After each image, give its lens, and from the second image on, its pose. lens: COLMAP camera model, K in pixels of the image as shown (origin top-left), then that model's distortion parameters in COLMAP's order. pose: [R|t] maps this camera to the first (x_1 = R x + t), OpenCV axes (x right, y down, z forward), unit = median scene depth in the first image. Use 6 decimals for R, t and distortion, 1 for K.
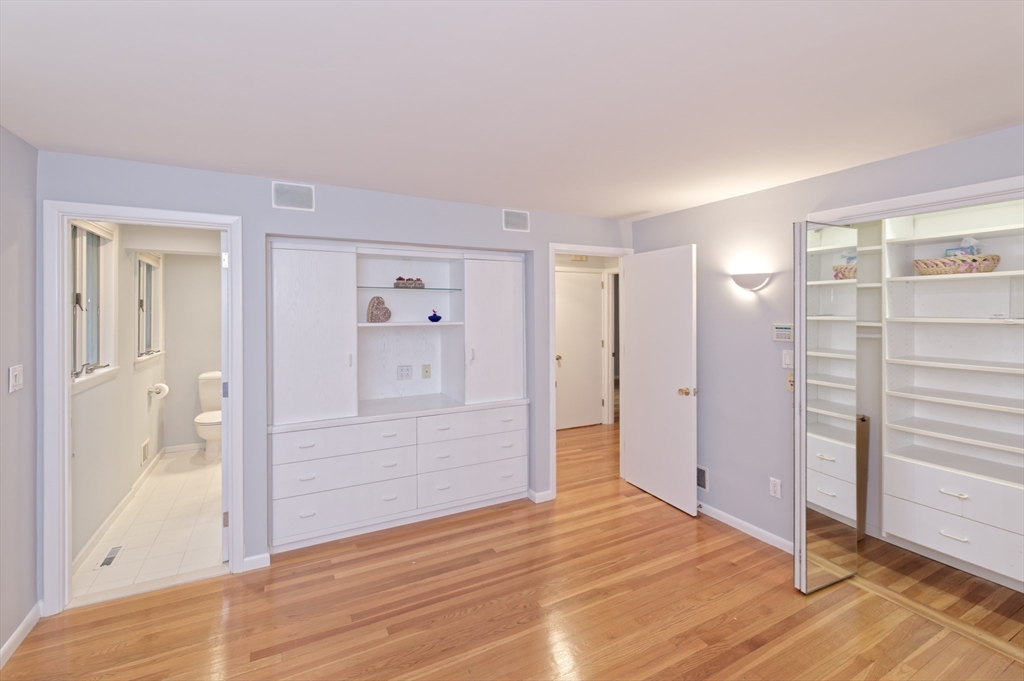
lens RADIAL K [[437.7, 0, 510.9], [0, 437.7, 312.5], [0, 0, 1]] dist [-0.000882, -0.000401]
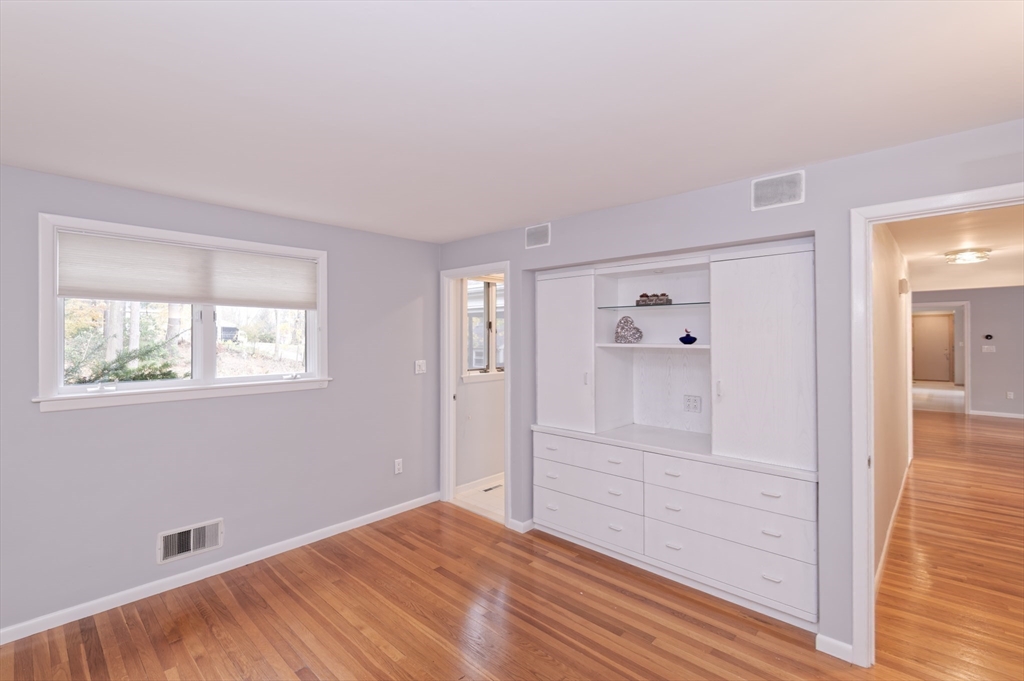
lens RADIAL K [[461.4, 0, 515.5], [0, 461.4, 334.5], [0, 0, 1]] dist [-0.000219, -0.000115]
pose [[0.335495, -0.000620, -0.942042, 0.560457], [-0.001953, 0.999997, -0.001353, 0.005604], [0.942040, 0.002293, 0.335493, 0.430506]]
